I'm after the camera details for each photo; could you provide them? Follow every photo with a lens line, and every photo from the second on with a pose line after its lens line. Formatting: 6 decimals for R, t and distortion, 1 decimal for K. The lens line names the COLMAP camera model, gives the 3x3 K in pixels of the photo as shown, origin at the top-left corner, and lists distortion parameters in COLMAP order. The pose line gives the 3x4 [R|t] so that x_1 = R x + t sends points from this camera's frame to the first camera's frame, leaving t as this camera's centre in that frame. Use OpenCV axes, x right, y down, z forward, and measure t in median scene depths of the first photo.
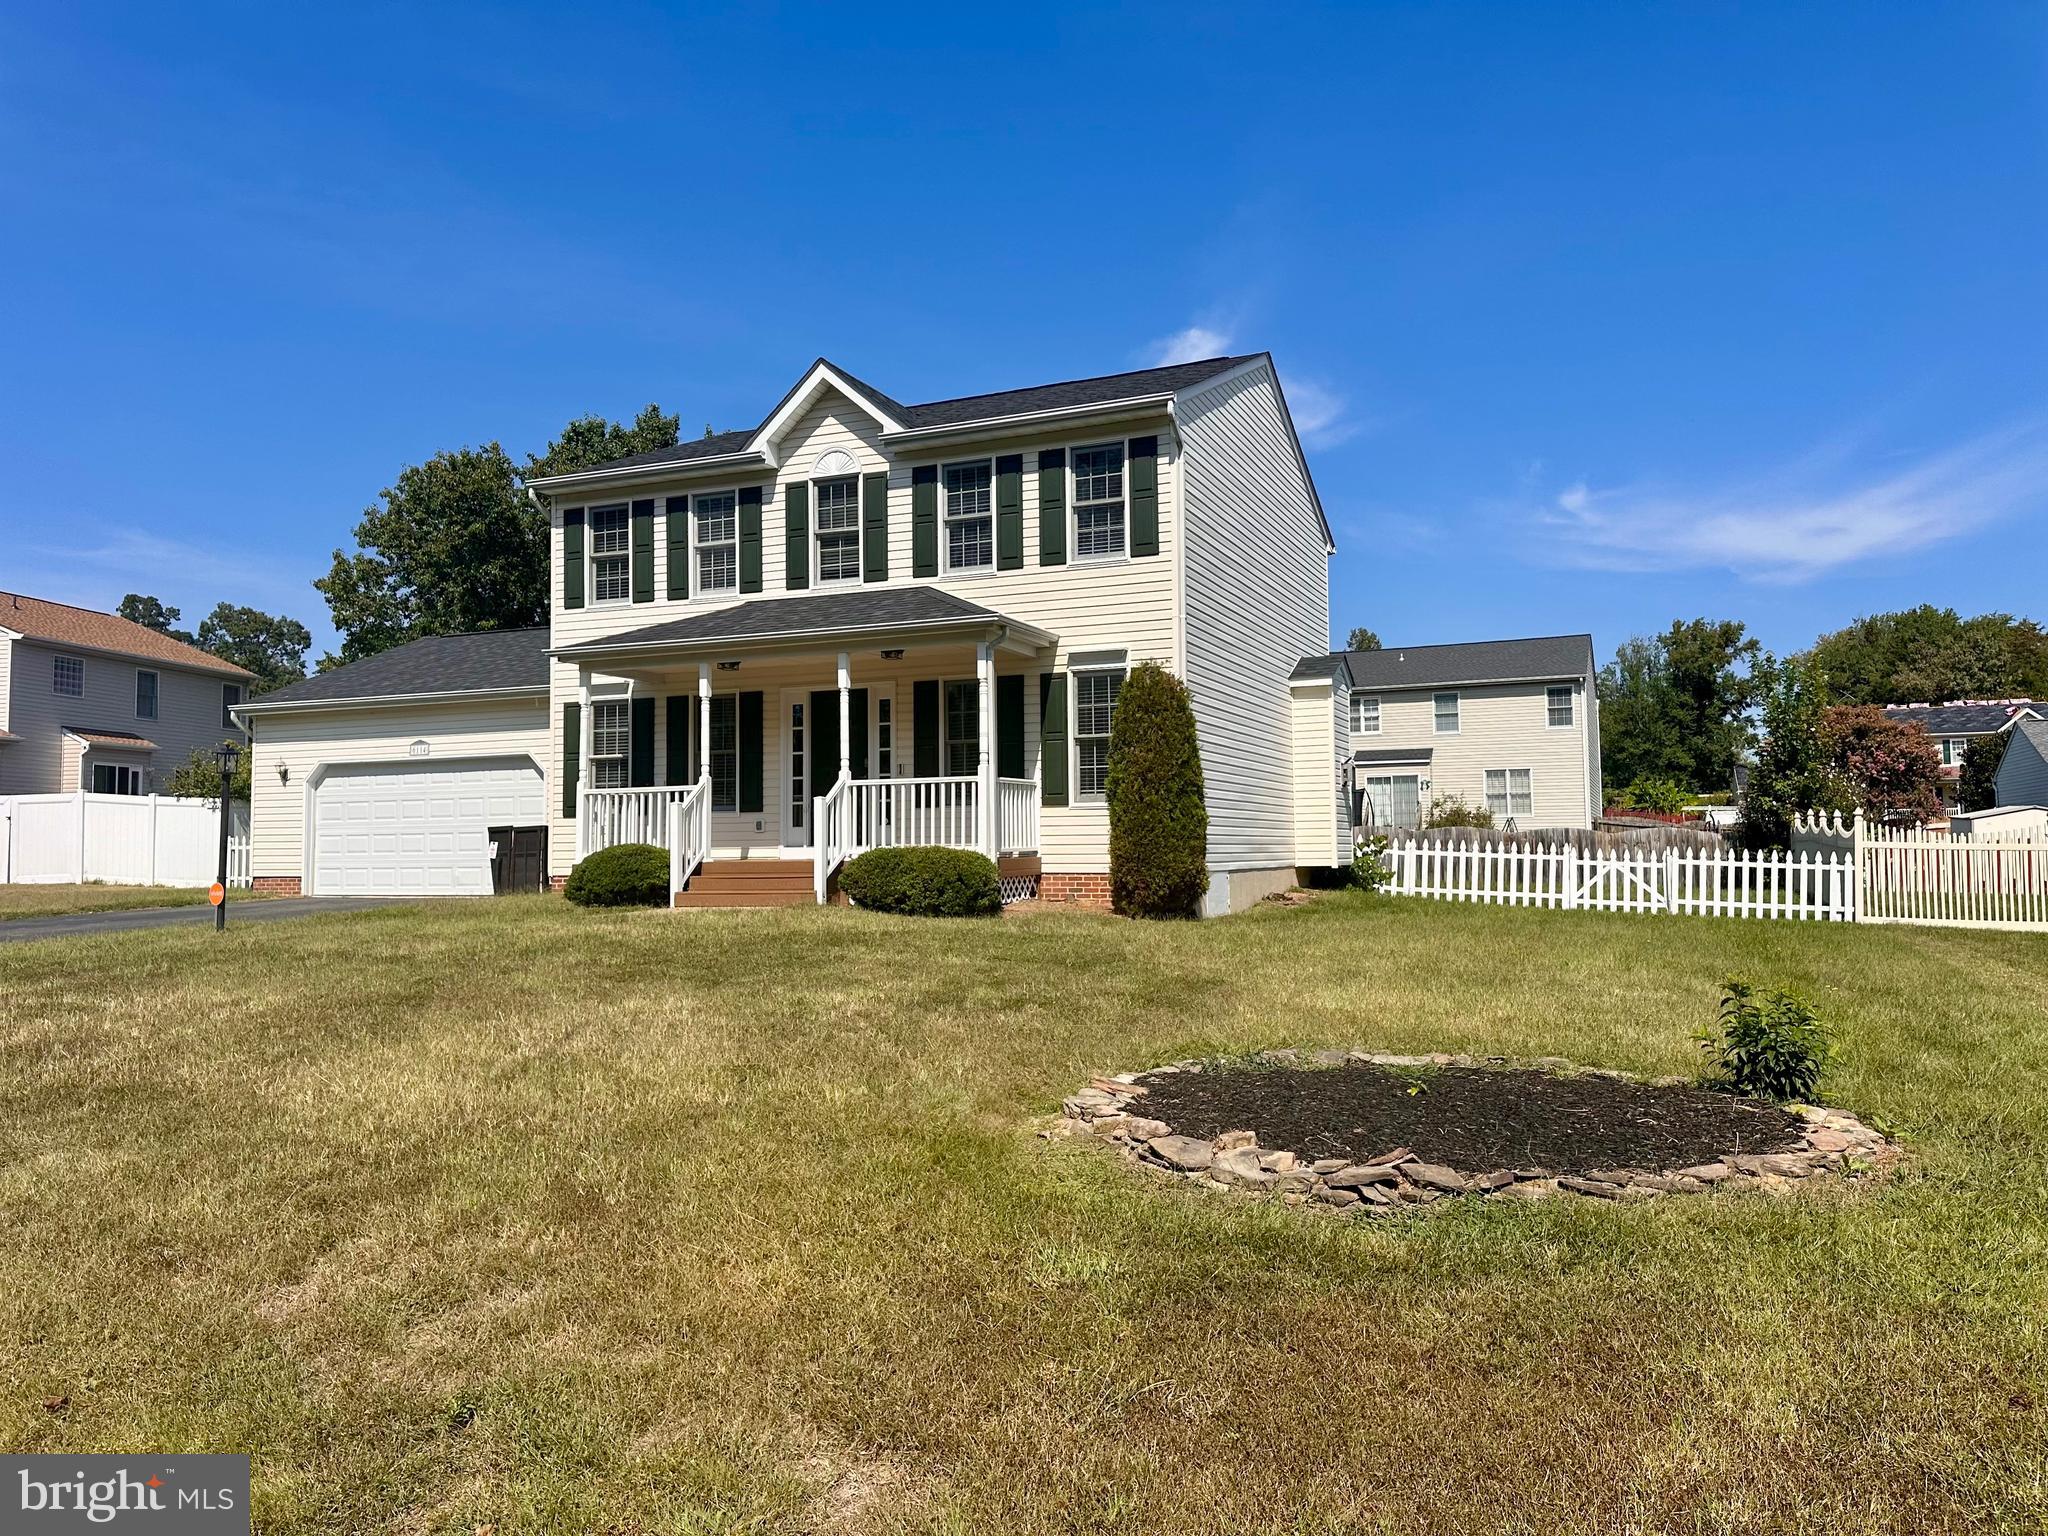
lens RADIAL K [[1446.5, 0, 1012.9], [0, 1446.5, 769.8], [0, 0, 1]] dist [0.067685, -0.055960]
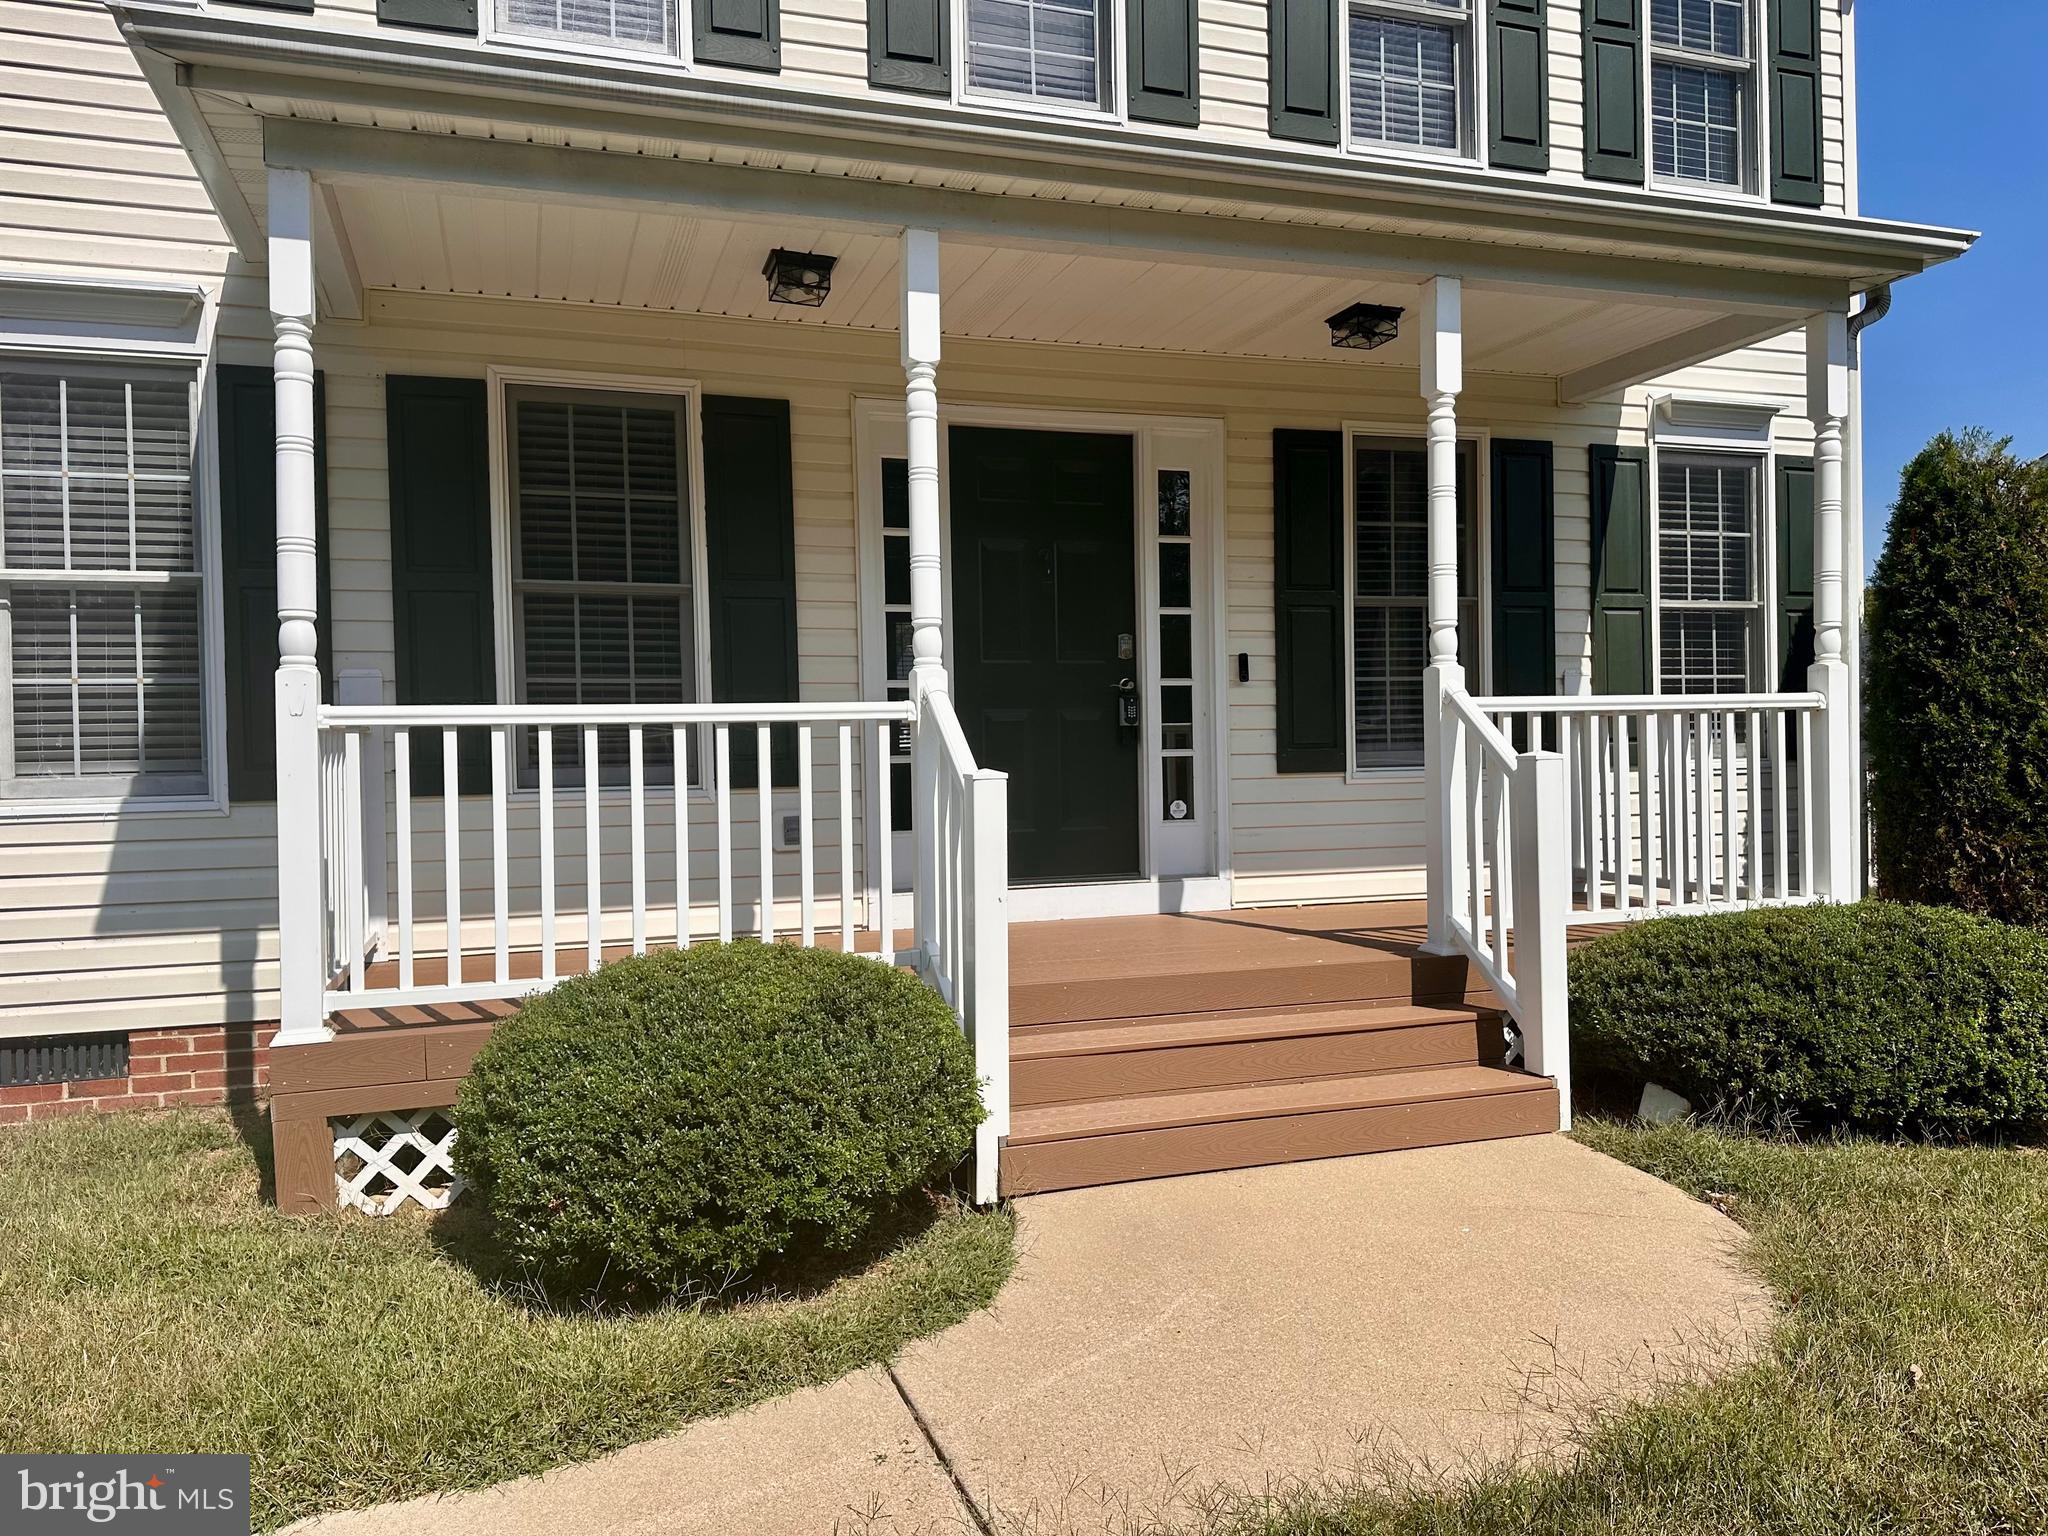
lens RADIAL K [[1446.5, 0, 1014.2], [0, 1446.5, 779.5], [0, 0, 1]] dist [0.067685, -0.055960]
pose [[0.747340, -0.014343, 0.664287, -0.343985], [-0.023769, 0.998550, 0.048301, 0.010830], [-0.664017, -0.051887, 0.745915, 0.723554]]
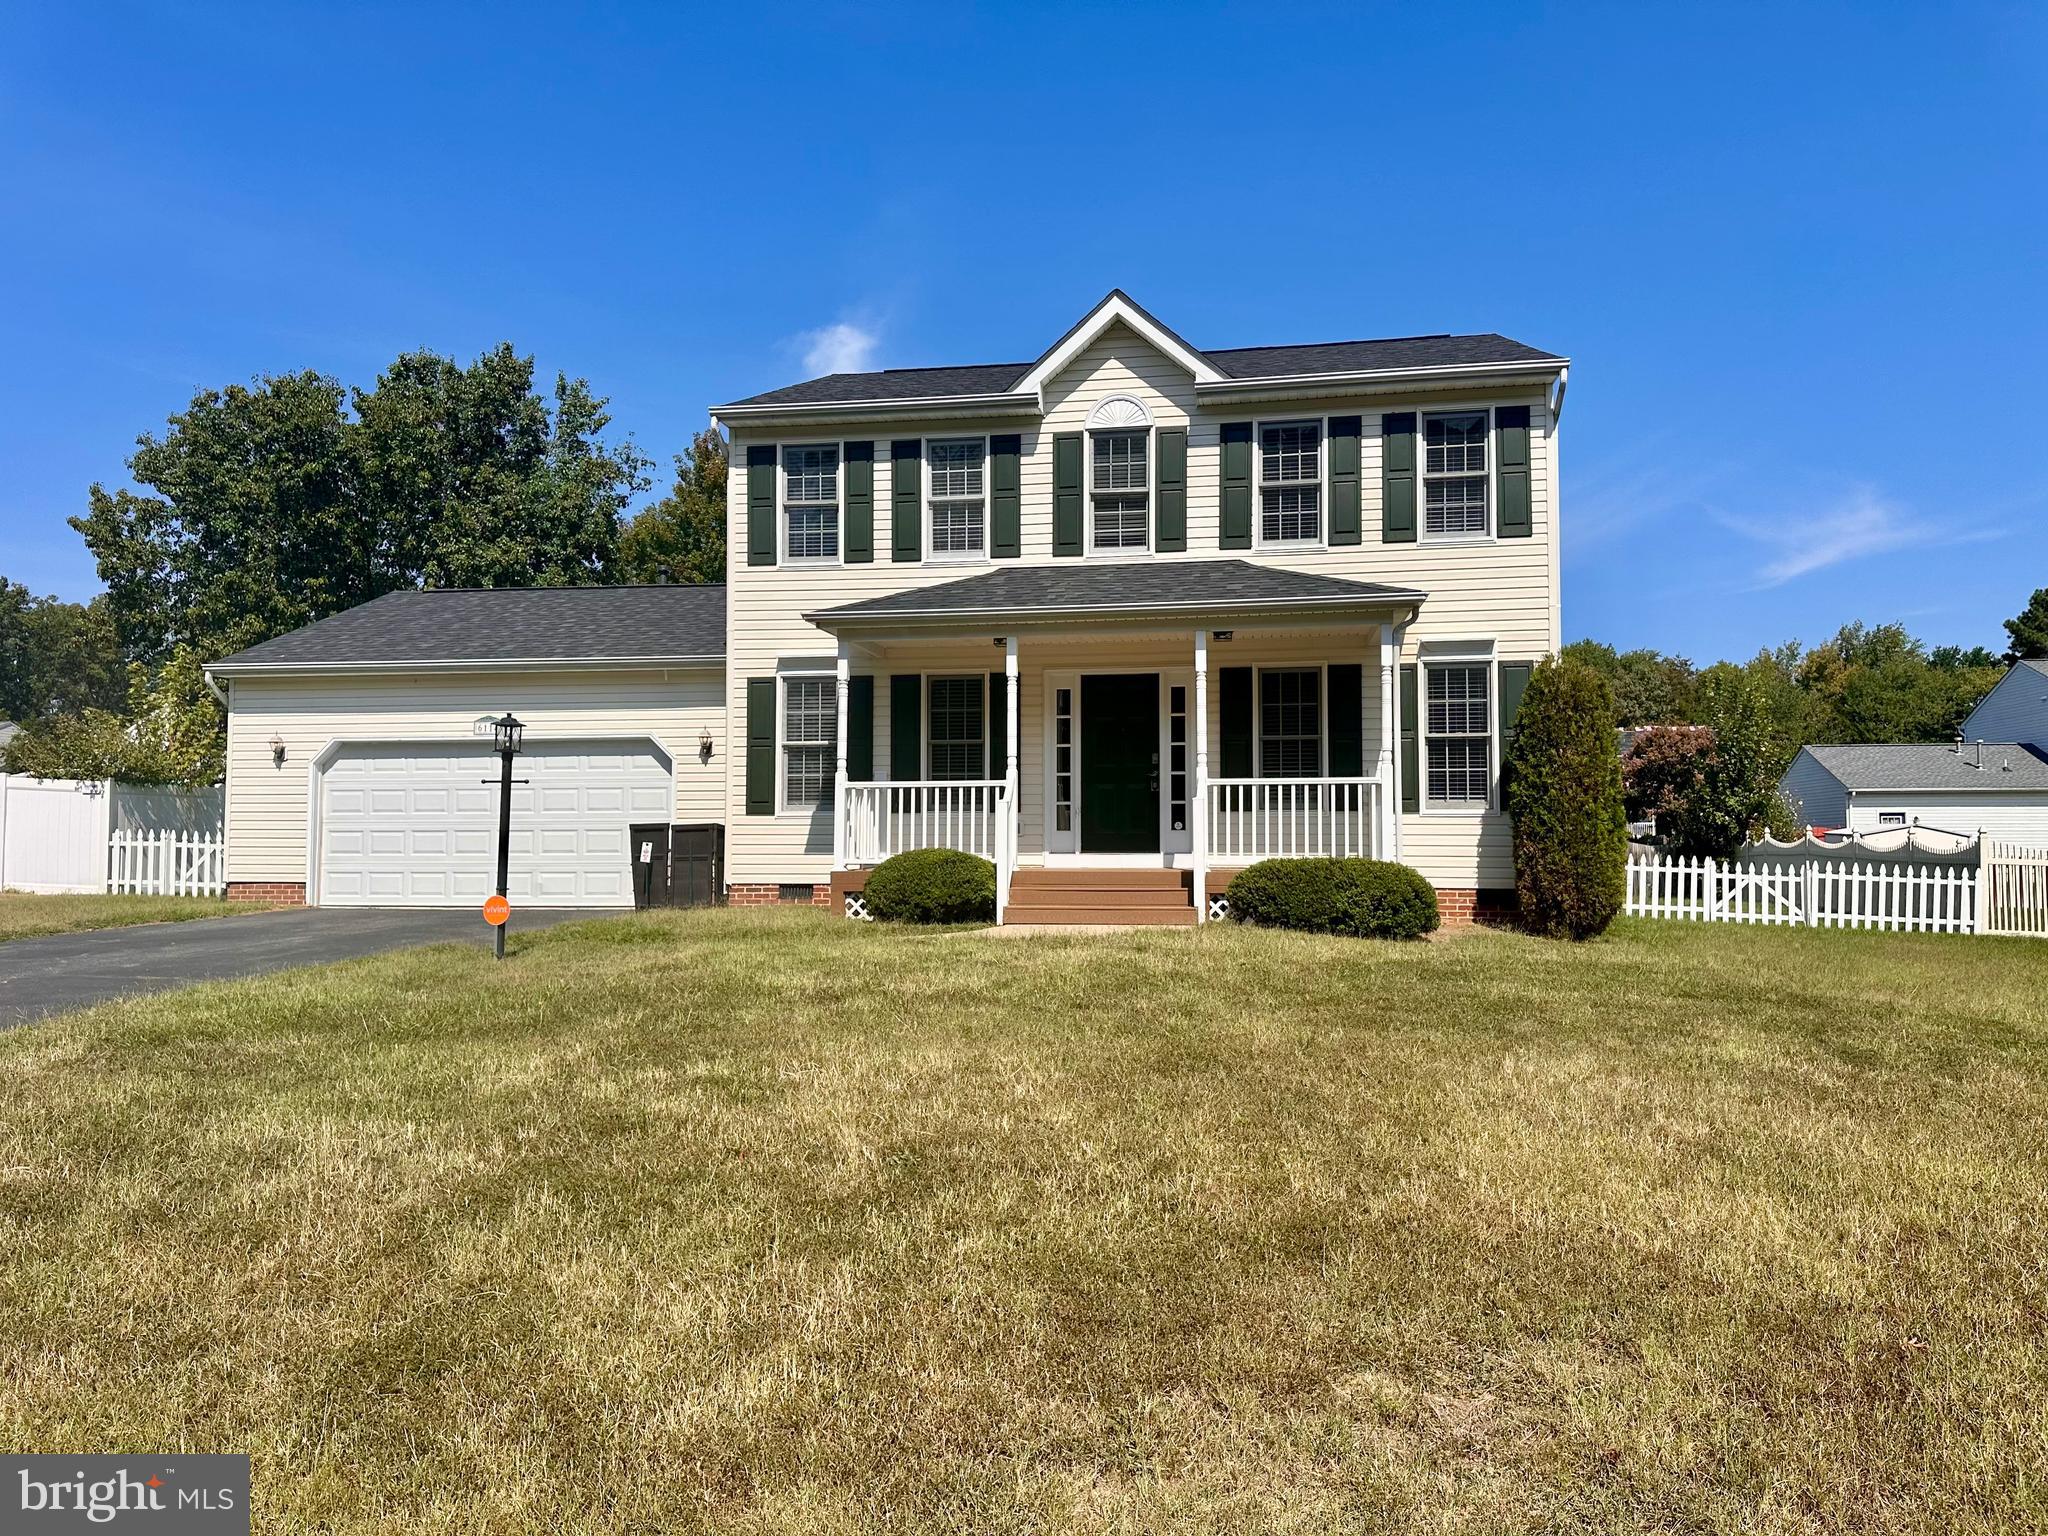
lens RADIAL K [[1446.5, 0, 1016.2], [0, 1446.5, 782.6], [0, 0, 1]] dist [0.067685, -0.055960]
pose [[0.971986, 0.021226, 0.234076, -0.372152], [-0.023010, 0.999723, 0.004893, 0.007001], [-0.233908, -0.010142, 0.972206, 0.162929]]
